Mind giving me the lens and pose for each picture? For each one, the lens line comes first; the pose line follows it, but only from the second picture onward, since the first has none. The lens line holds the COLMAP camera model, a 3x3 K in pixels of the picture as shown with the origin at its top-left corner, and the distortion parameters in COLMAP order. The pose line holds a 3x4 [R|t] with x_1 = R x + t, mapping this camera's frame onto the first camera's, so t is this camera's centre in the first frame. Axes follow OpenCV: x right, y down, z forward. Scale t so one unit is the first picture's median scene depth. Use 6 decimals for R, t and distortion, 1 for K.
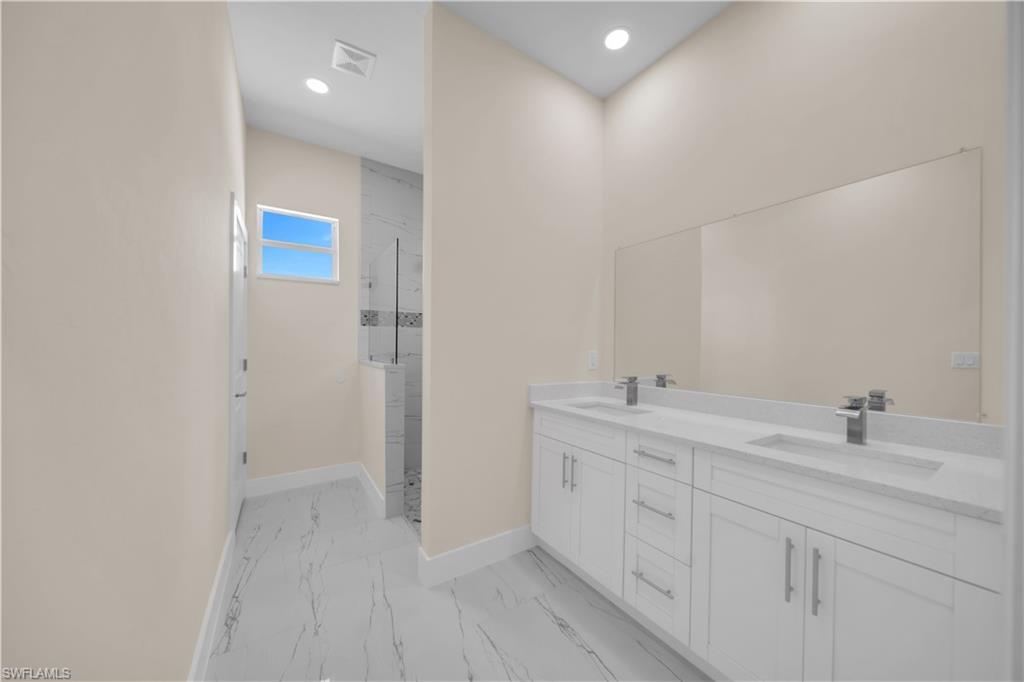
lens RADIAL K [[352.6, 0, 512.1], [0, 352.6, 347.0], [0, 0, 1]] dist [-0.000426, -0.000346]
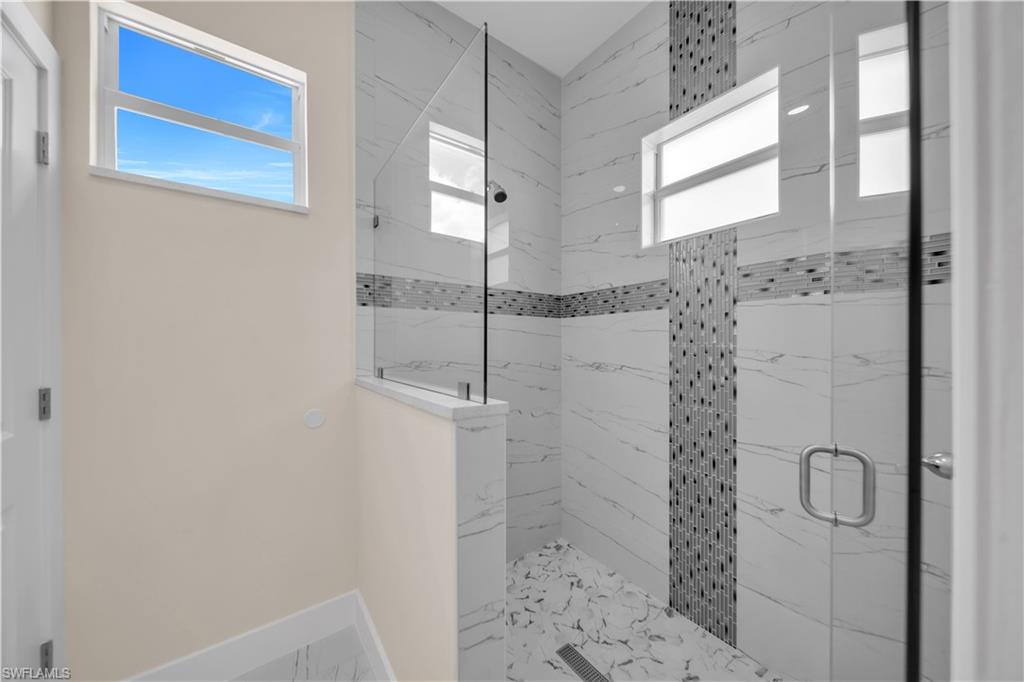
lens RADIAL K [[352.6, 0, 511.0], [0, 352.6, 346.5], [0, 0, 1]] dist [-0.000426, -0.000346]
pose [[0.998762, -0.011248, 0.048461, -0.321260], [0.011307, 0.999936, -0.000938, -0.003076], [-0.048448, 0.001485, 0.998825, 0.672573]]
